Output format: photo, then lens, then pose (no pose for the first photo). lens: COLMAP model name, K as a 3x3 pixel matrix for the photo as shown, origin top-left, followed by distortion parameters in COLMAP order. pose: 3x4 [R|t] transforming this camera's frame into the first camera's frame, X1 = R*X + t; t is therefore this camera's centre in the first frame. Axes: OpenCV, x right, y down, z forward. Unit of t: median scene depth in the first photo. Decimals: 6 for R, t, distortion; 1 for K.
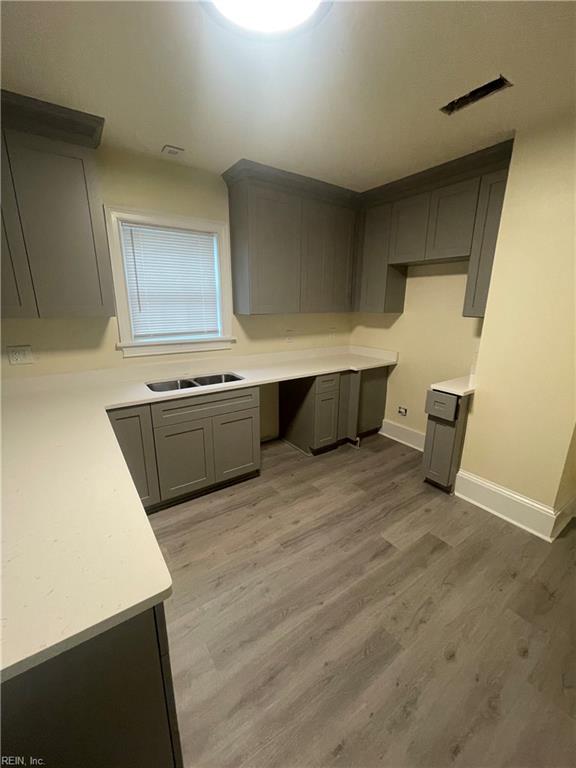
lens RADIAL K [[308.6, 0, 287.2], [0, 308.6, 383.0], [0, 0, 1]] dist [0.009036, 0.000873]
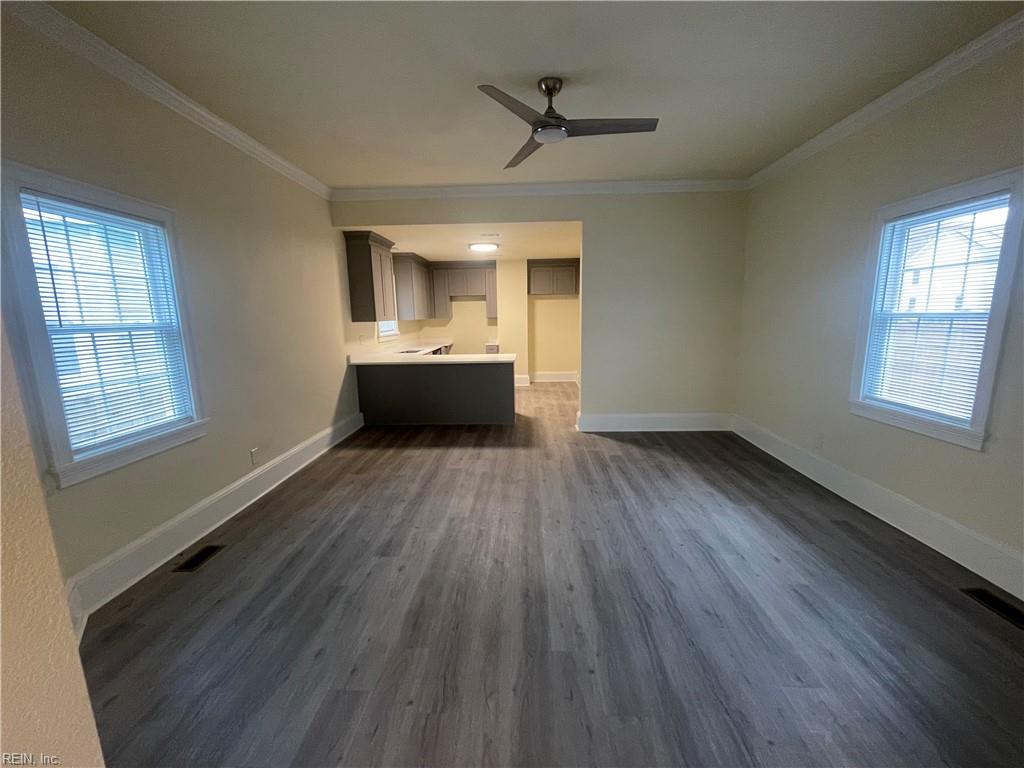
lens RADIAL K [[411.5, 0, 514.5], [0, 411.5, 386.9], [0, 0, 1]] dist [0.009036, 0.000873]
pose [[0.586042, -0.157055, 0.794914, -2.102024], [0.224580, 0.974085, 0.026886, 0.303908], [-0.778536, 0.162766, 0.606126, -1.155268]]
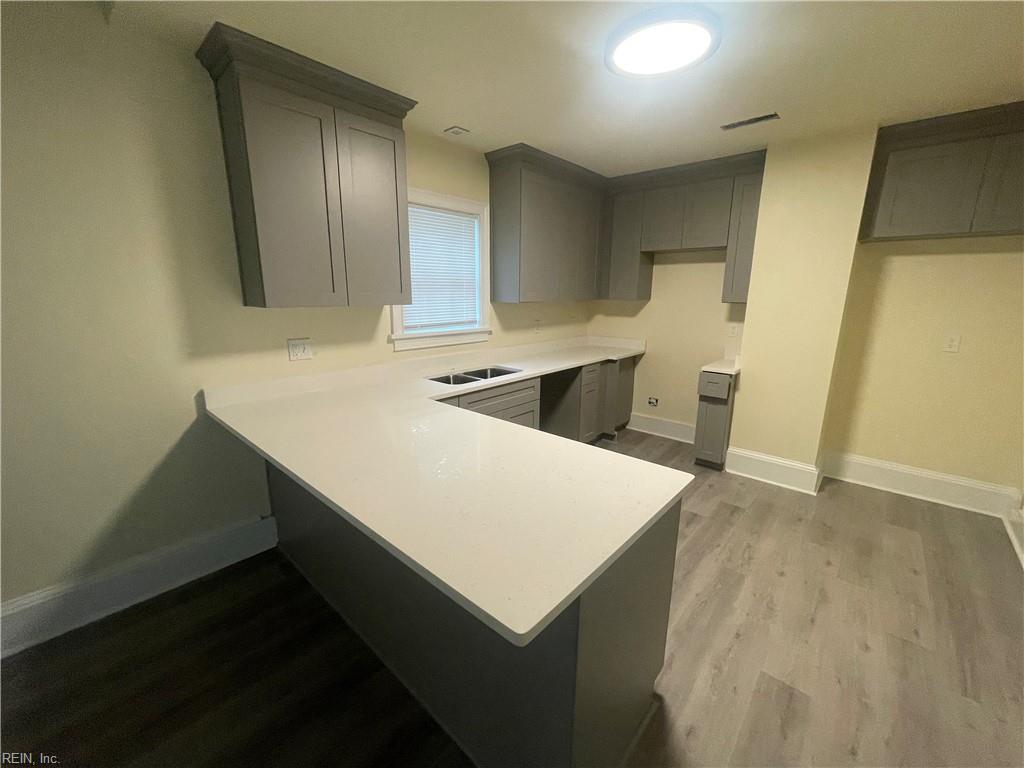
lens RADIAL K [[411.5, 0, 510.7], [0, 411.5, 385.2], [0, 0, 1]] dist [0.009036, 0.000873]
pose [[0.973725, -0.052920, 0.221494, -0.466860], [0.060133, 0.997853, -0.025945, 0.063770], [-0.219645, 0.038582, 0.974817, -0.212278]]
